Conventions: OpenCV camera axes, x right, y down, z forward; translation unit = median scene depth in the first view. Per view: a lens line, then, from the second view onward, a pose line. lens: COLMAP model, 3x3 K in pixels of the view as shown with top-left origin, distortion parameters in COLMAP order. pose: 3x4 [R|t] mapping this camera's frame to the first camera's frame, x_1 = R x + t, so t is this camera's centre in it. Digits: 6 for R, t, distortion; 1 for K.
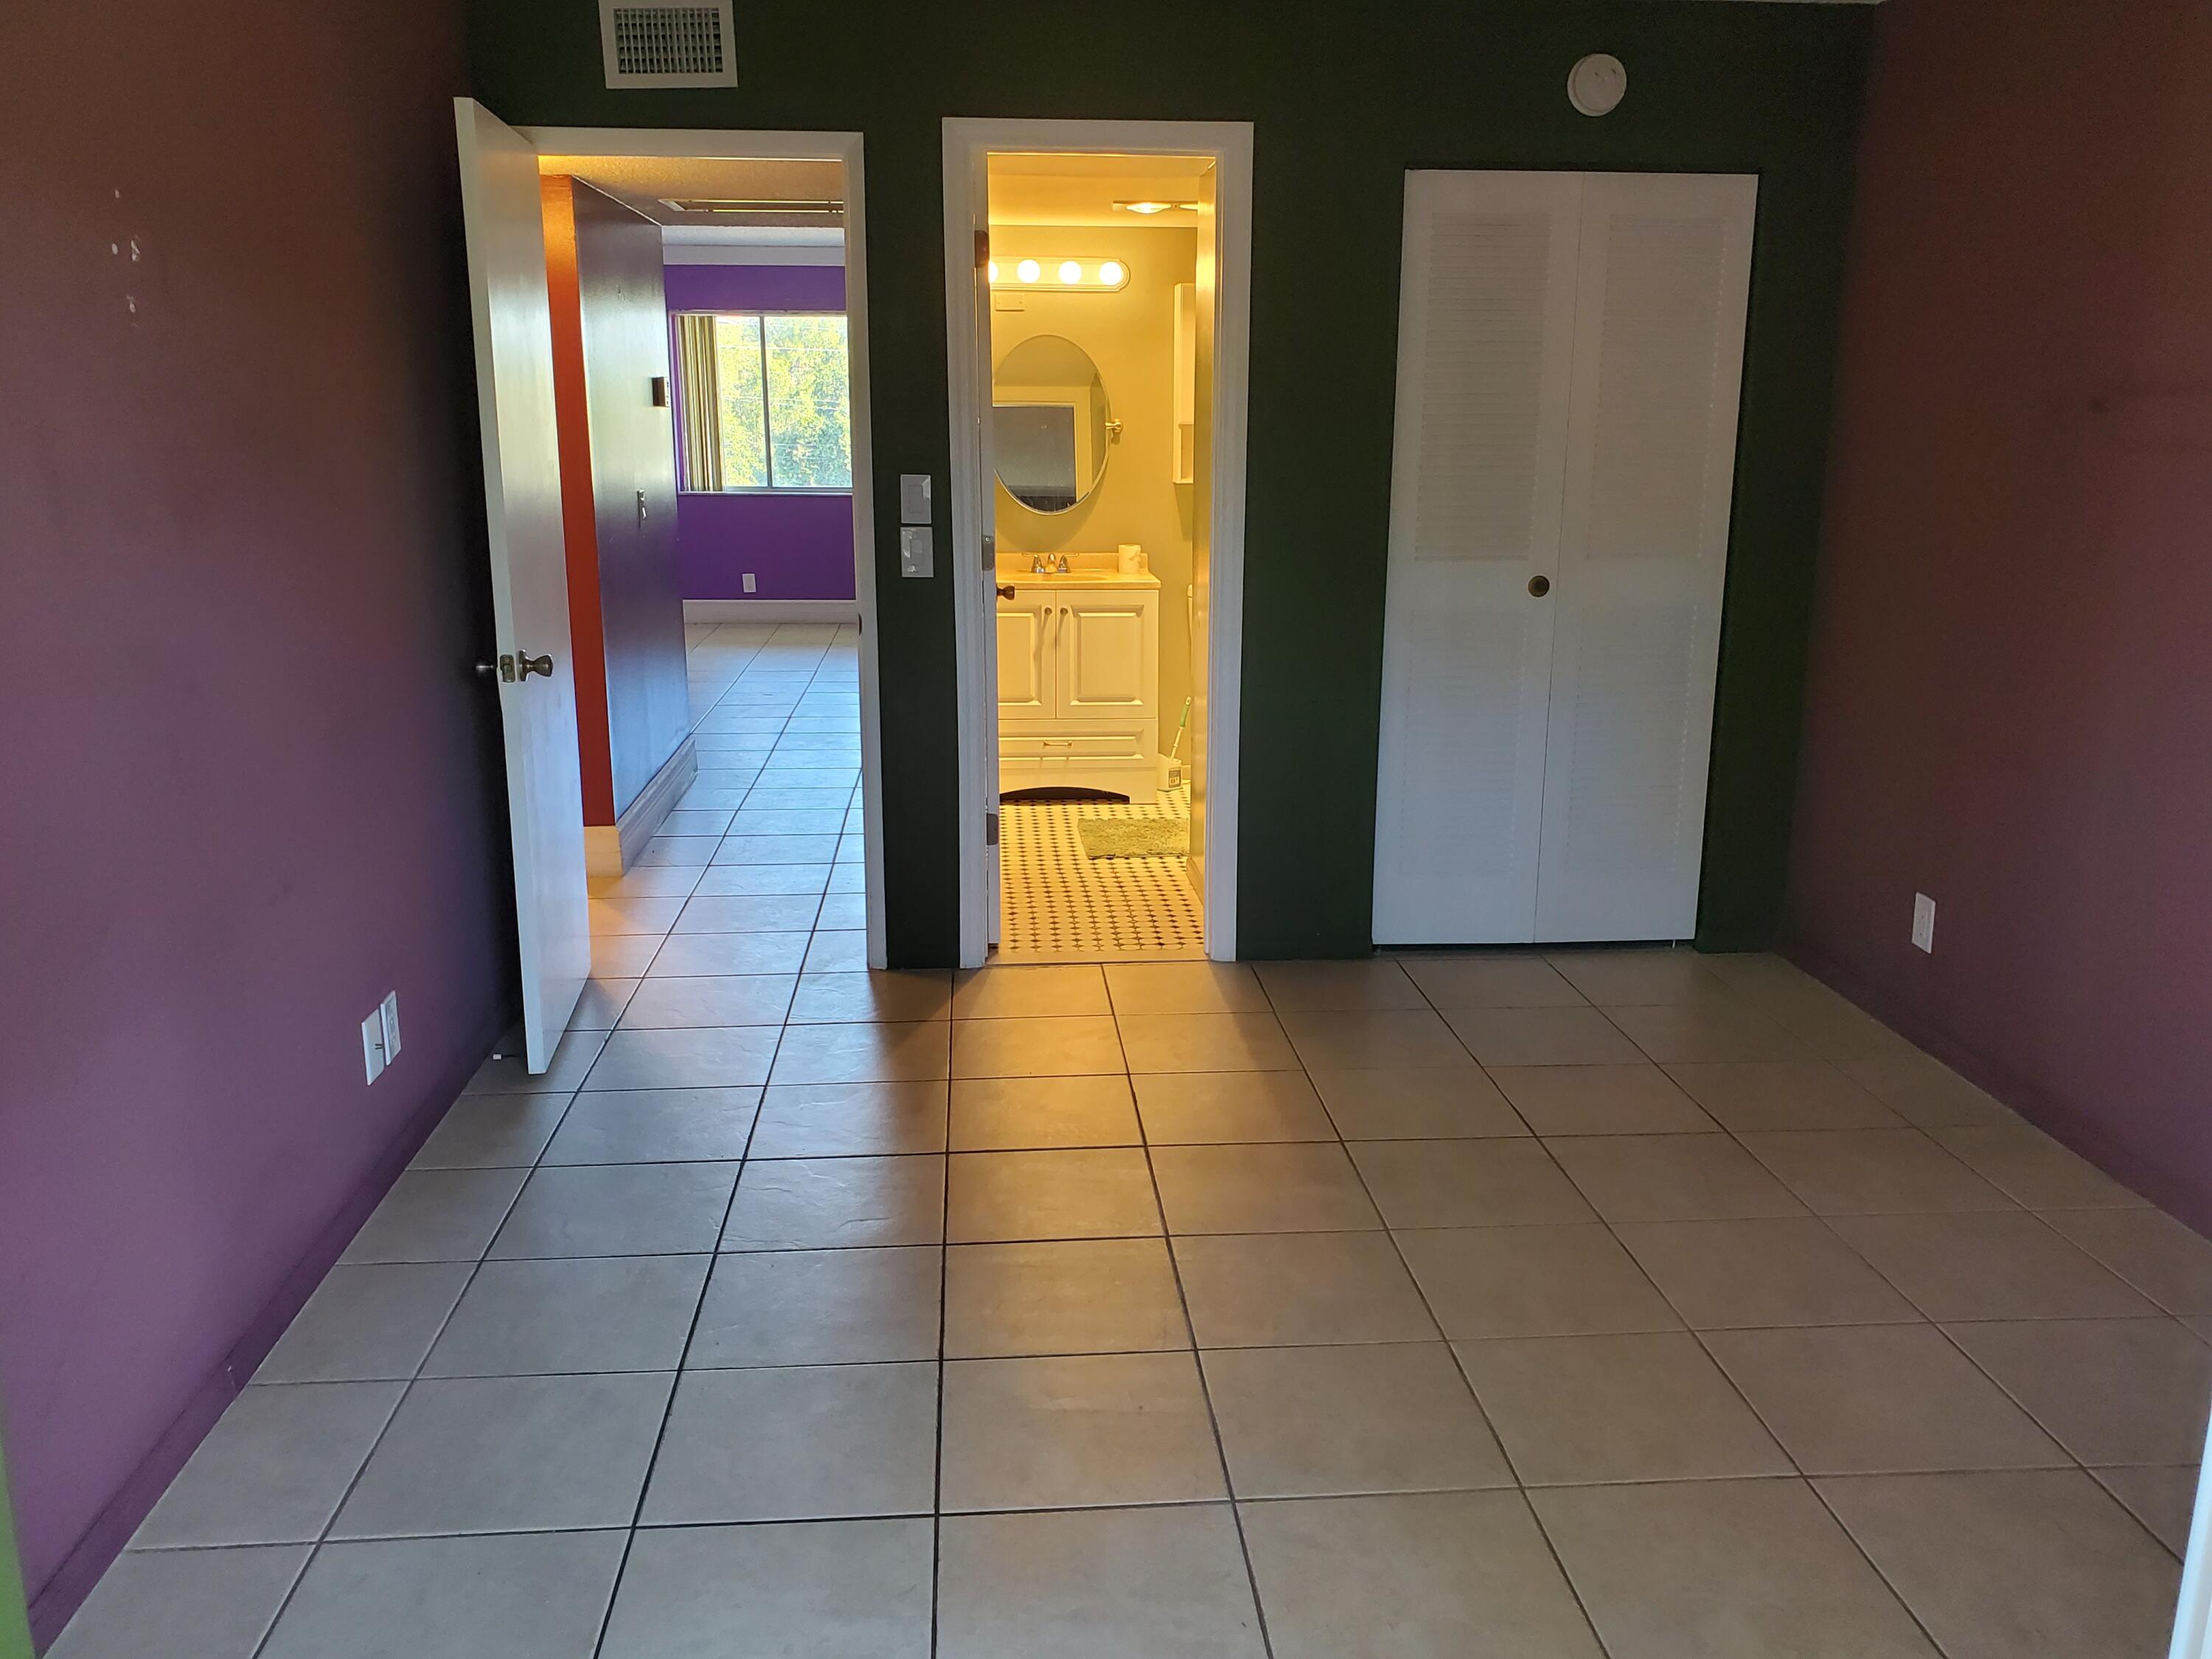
lens RADIAL K [[1479.4, 0, 1106.0], [0, 1479.4, 829.5], [0, 0, 1]] dist [-0.000723, -0.002455]
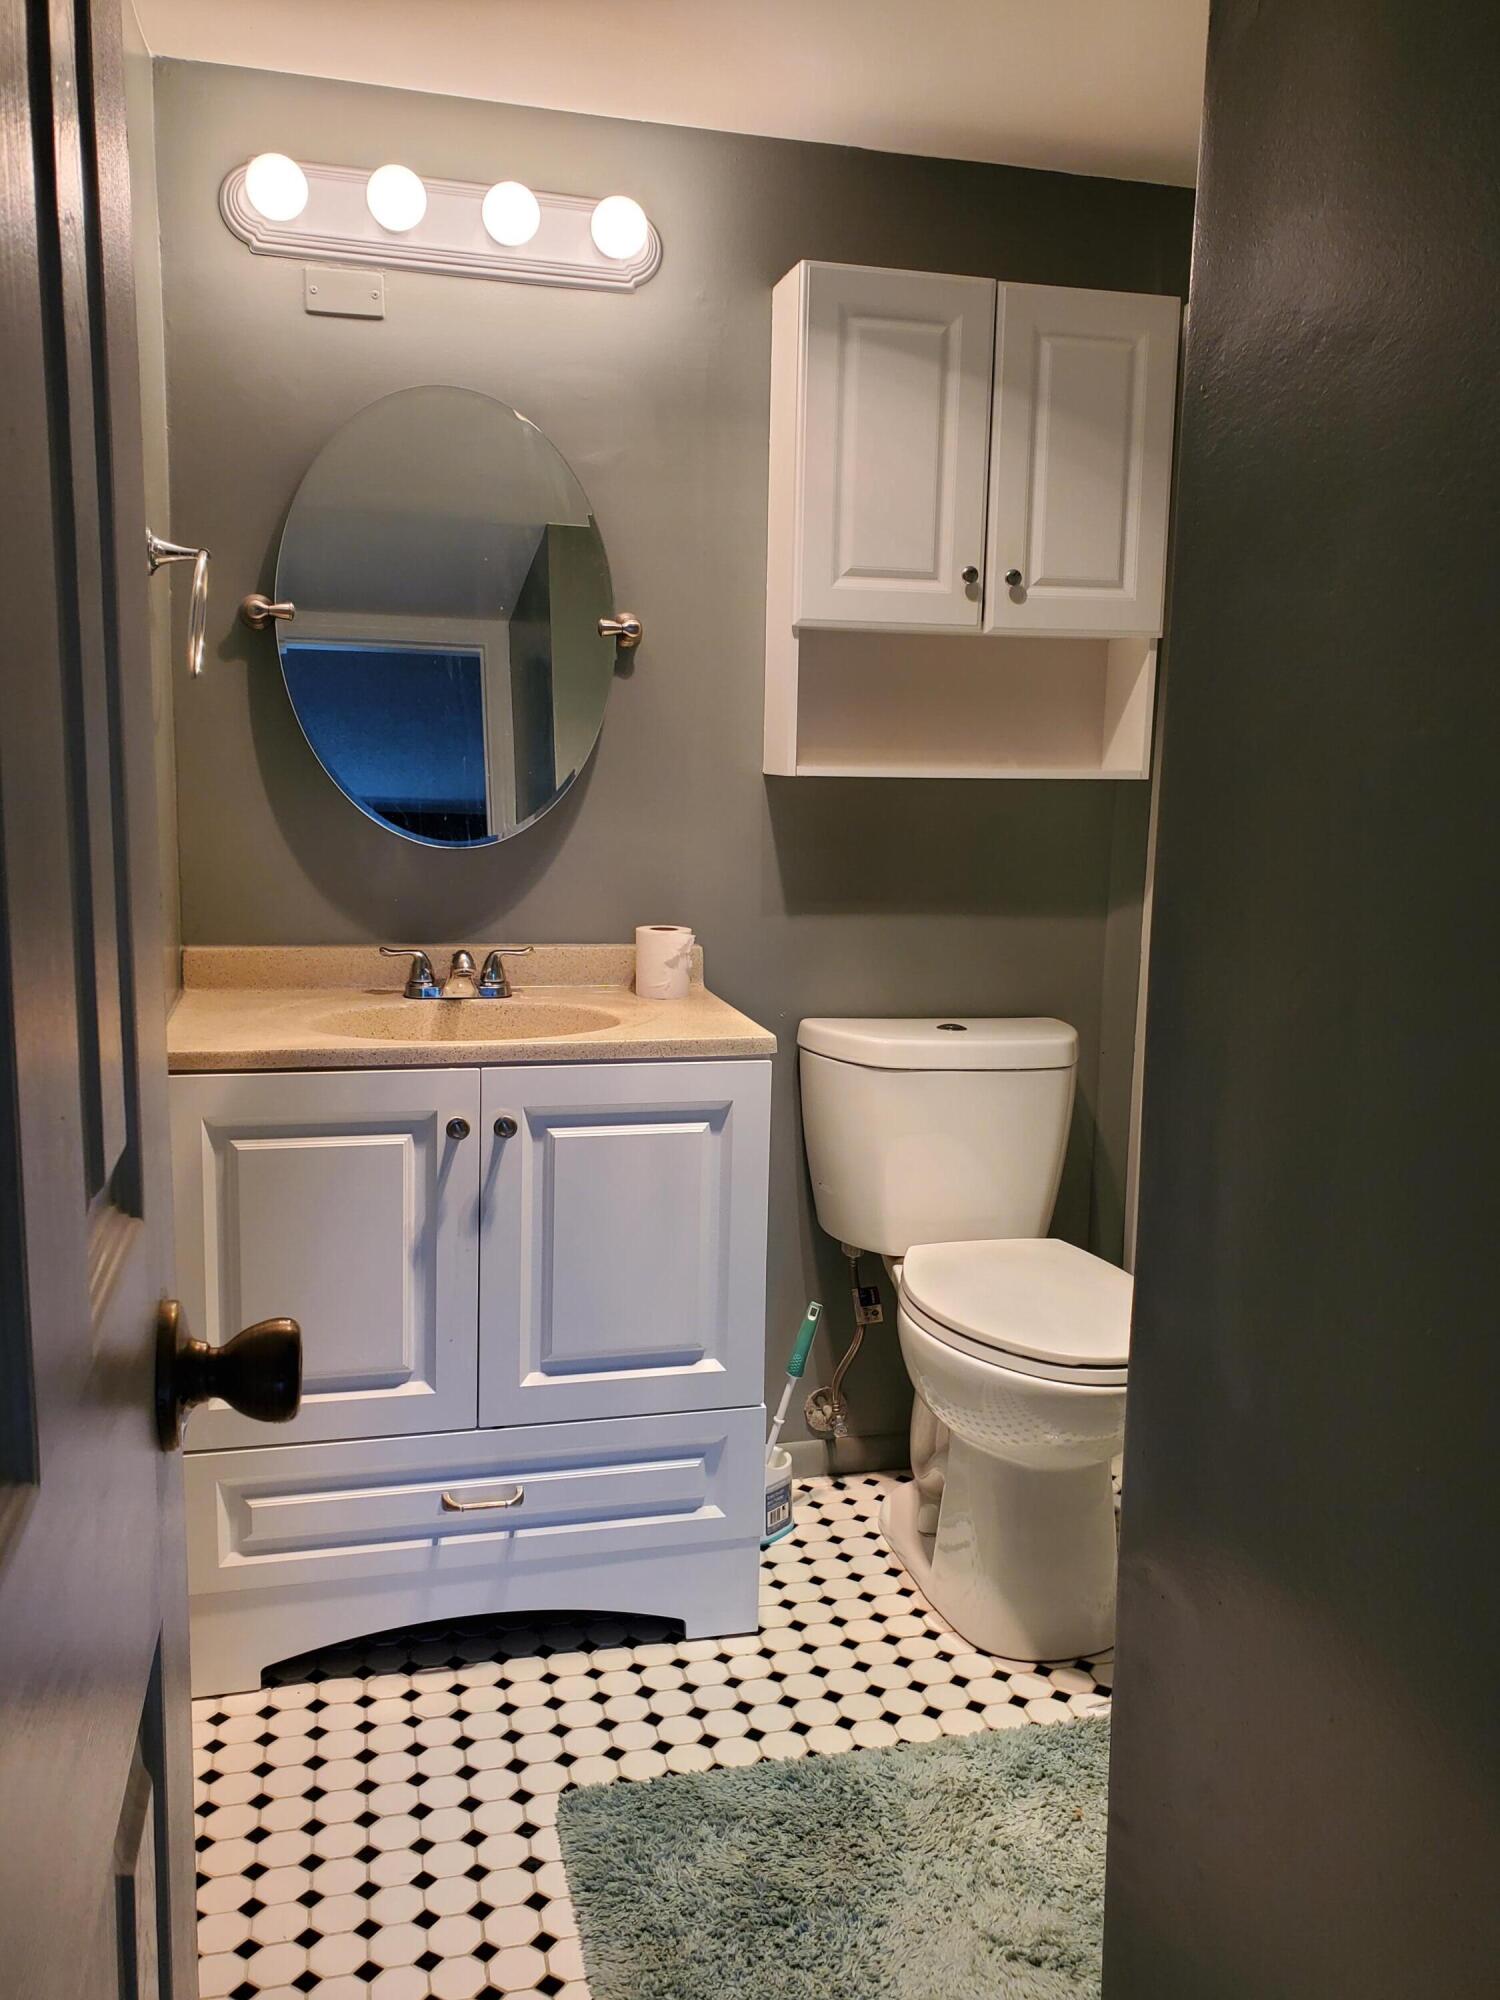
lens RADIAL K [[1337.6, 0, 750.0], [0, 1337.6, 1000.0], [0, 0, 1]] dist [-0.000723, -0.002455]
pose [[0.979129, -0.001807, 0.203230, -0.034938], [0.022101, 0.994977, -0.097631, -0.141964], [-0.202032, 0.100085, 0.974251, 0.671817]]
